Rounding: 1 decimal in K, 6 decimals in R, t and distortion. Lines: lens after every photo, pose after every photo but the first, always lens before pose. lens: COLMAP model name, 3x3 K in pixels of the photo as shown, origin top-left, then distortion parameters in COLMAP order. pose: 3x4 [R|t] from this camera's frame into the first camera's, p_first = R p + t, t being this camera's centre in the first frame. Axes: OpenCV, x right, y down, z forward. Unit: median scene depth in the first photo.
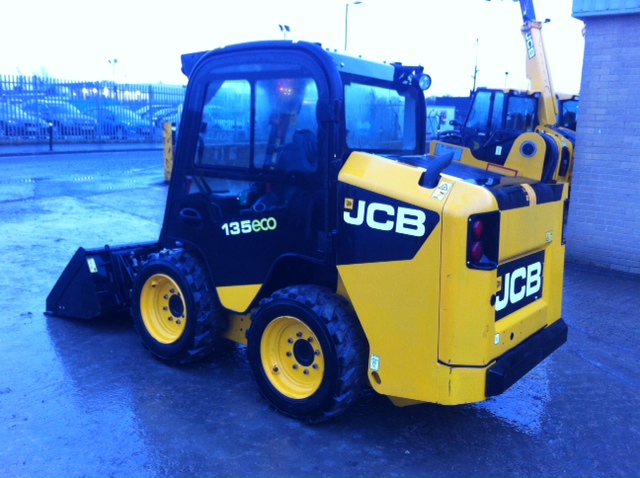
lens RADIAL K [[643.7, 0, 320.0], [0, 643.7, 239.0], [0, 0, 1]] dist [-0.009986, -0.033663]
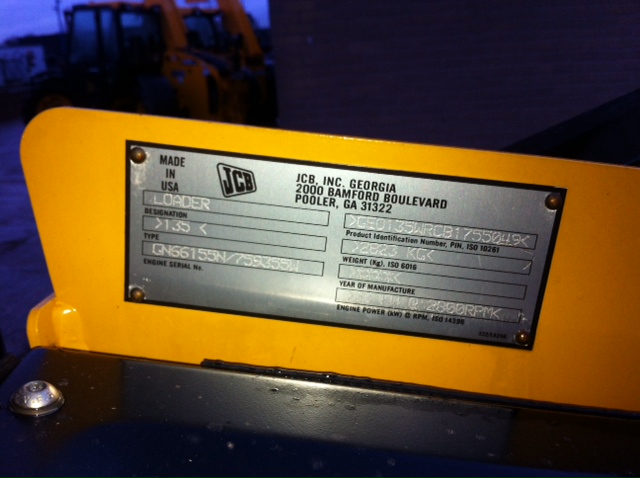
lens RADIAL K [[643.7, 0, 320.0], [0, 643.7, 239.0], [0, 0, 1]] dist [-0.009986, -0.033663]
pose [[0.822998, -0.248325, 0.510891, 0.169698], [0.196890, 0.968335, 0.153499, -0.146691], [-0.532831, -0.025740, 0.845830, 0.908858]]
